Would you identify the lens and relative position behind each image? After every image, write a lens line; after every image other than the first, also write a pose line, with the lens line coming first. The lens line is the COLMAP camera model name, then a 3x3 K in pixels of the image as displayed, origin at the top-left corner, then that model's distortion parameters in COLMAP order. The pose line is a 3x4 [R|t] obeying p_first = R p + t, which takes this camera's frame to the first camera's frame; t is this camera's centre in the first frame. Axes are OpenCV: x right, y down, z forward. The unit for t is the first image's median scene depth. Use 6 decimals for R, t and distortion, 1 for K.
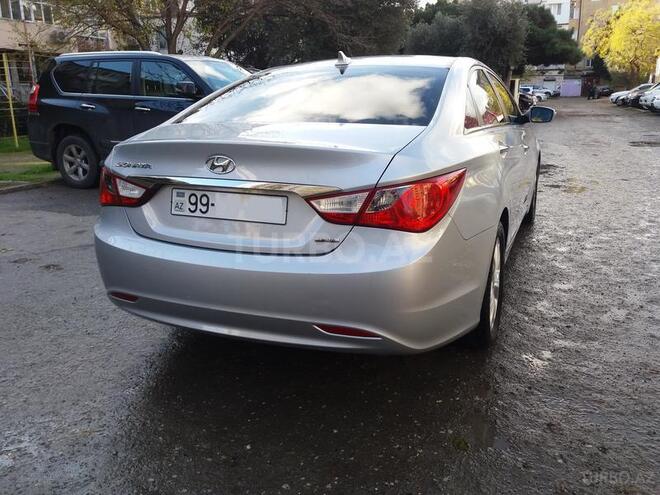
lens RADIAL K [[555.0, 0, 329.6], [0, 555.0, 247.7], [0, 0, 1]] dist [0.013544, -0.005788]
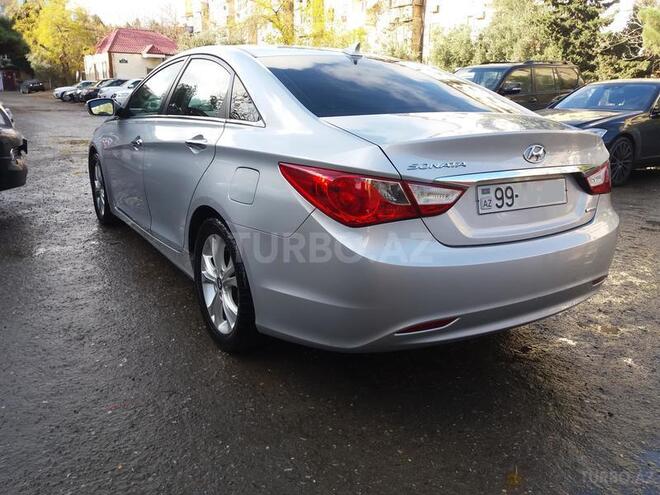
lens RADIAL K [[555.0, 0, 329.4], [0, 555.0, 247.3], [0, 0, 1]] dist [0.013544, -0.005788]
pose [[0.570300, -0.197045, 0.797453, -1.139601], [0.191248, 0.975975, 0.104386, -0.146502], [-0.798863, 0.092980, 0.594283, 0.647604]]
